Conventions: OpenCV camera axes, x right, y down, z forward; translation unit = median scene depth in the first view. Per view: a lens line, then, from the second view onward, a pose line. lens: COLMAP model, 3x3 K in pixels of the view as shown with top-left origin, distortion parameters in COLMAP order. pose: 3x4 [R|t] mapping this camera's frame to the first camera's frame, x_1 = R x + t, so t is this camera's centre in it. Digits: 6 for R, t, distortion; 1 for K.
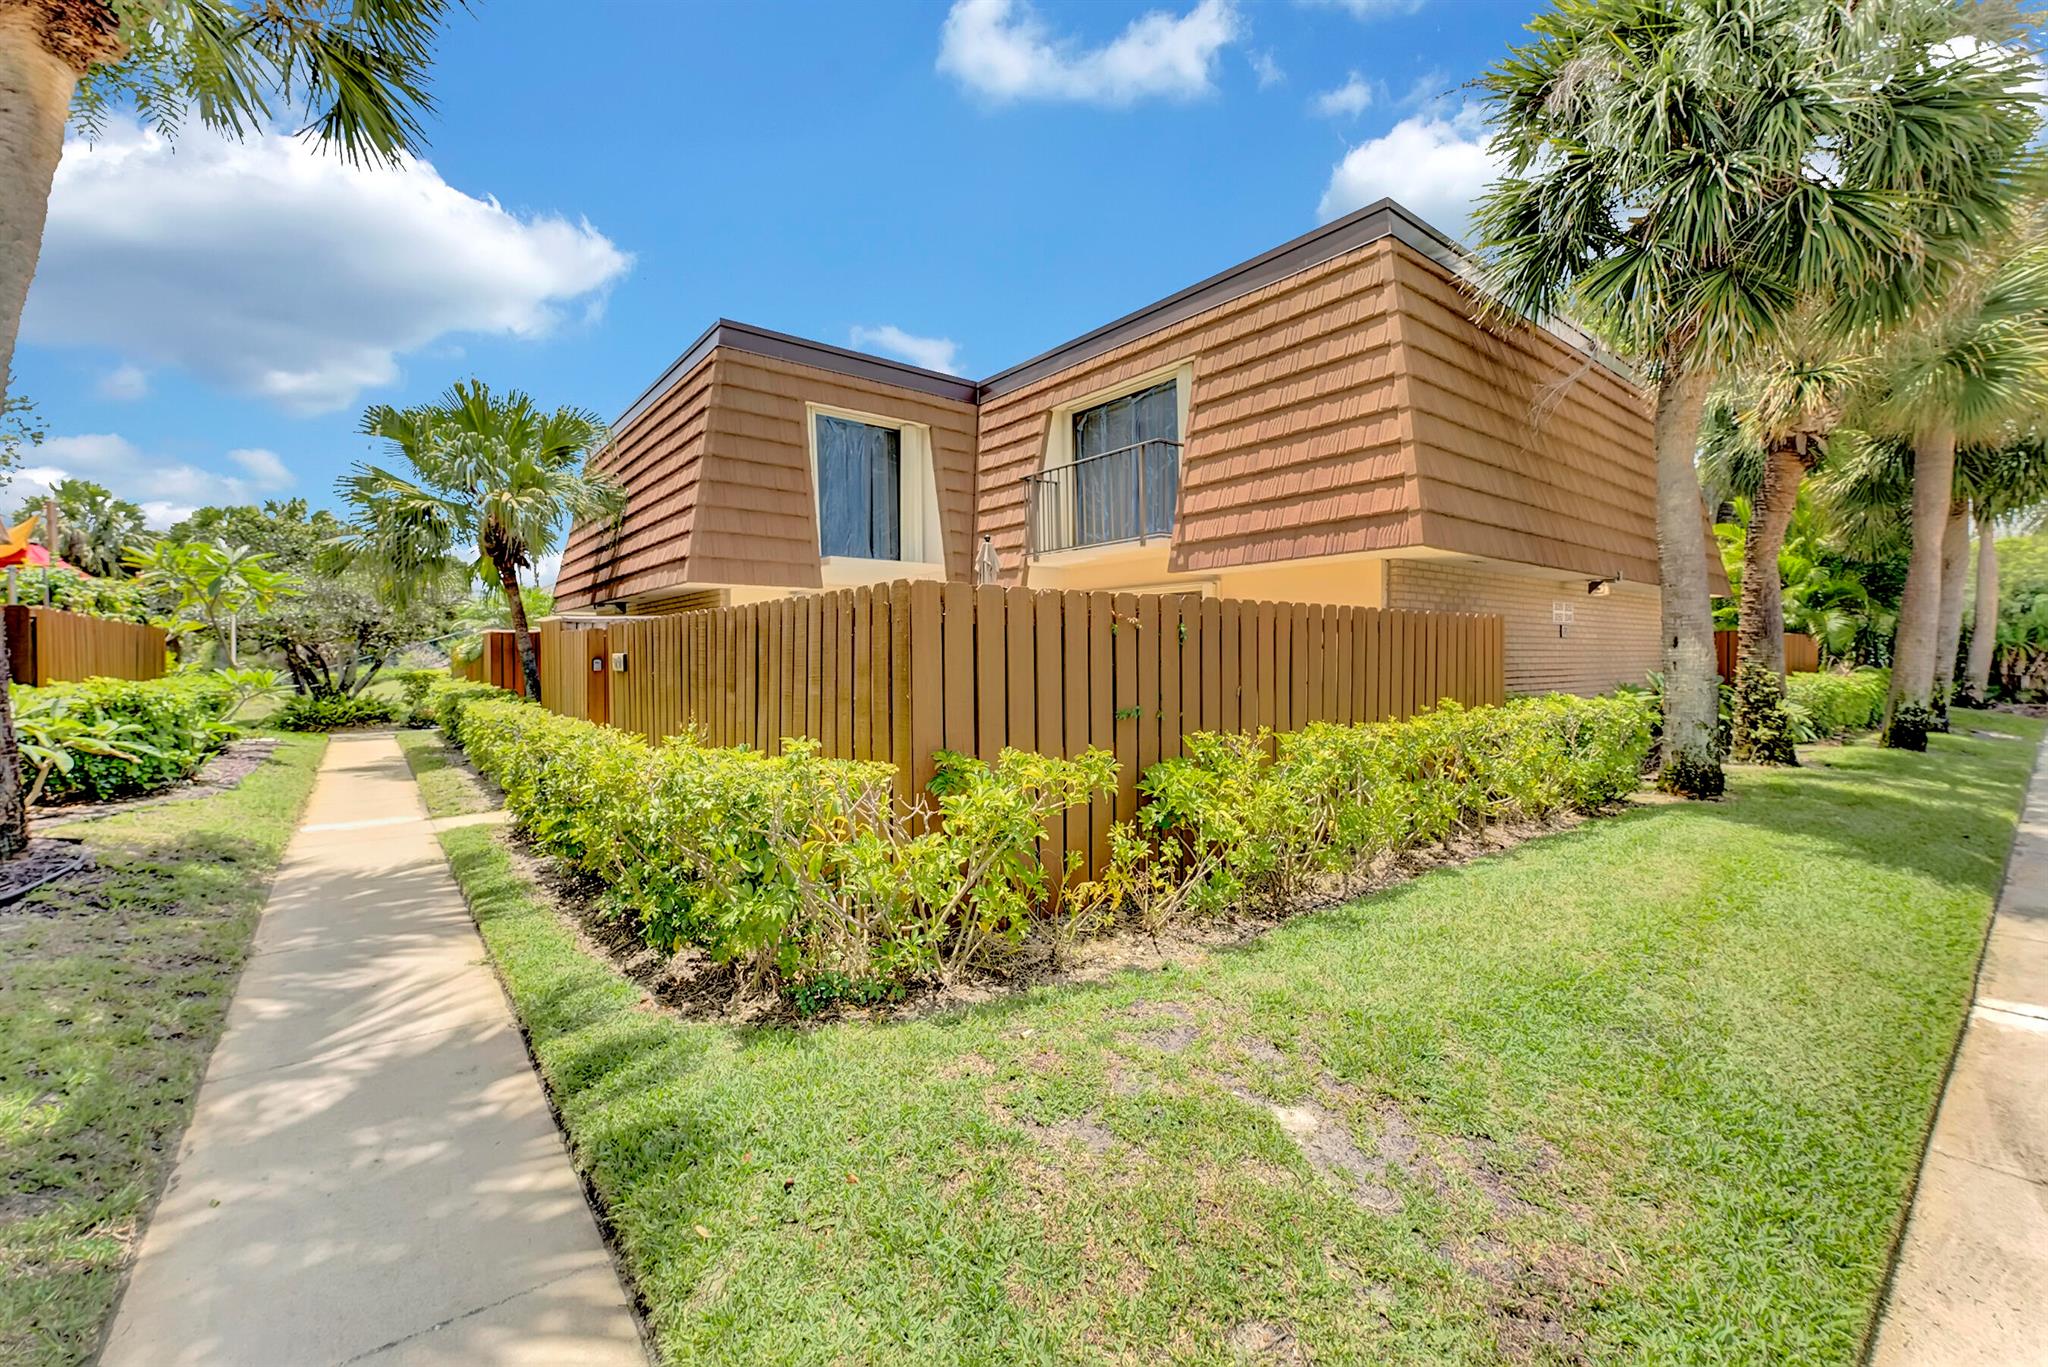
lens RADIAL K [[848.9, 0, 1026.1], [0, 848.9, 671.8], [0, 0, 1]] dist [-0.004103, -0.000102]
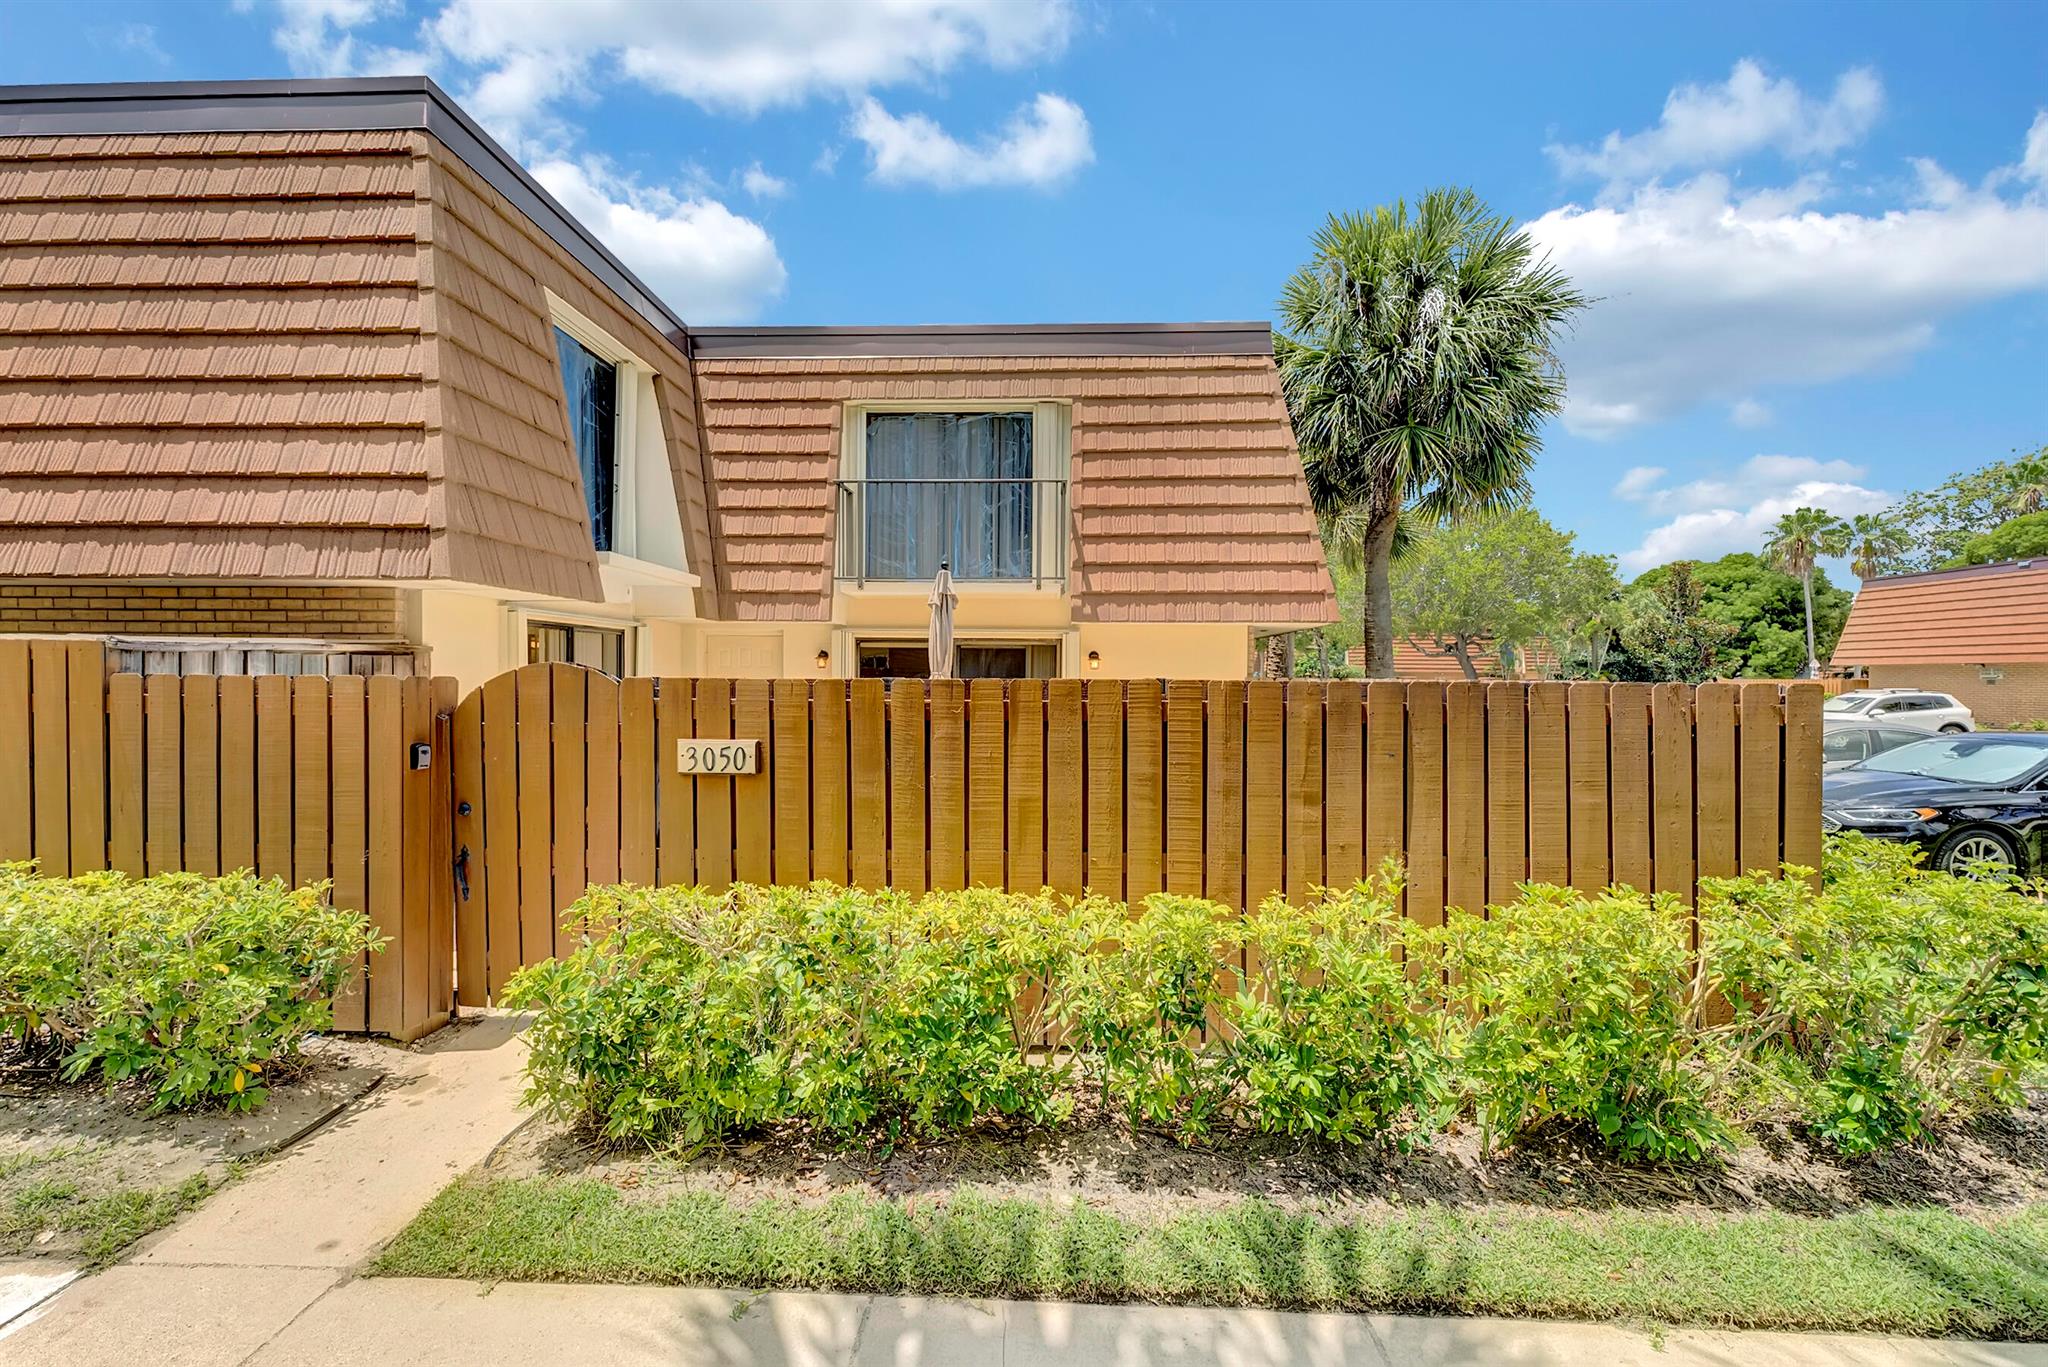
lens RADIAL K [[848.9, 0, 1025.5], [0, 848.9, 689.6], [0, 0, 1]] dist [-0.004103, -0.000102]
pose [[0.642372, -0.003304, 0.766386, -0.522763], [0.000720, 0.999993, 0.003708, -0.037862], [-0.766393, -0.001831, 0.642370, 0.370250]]
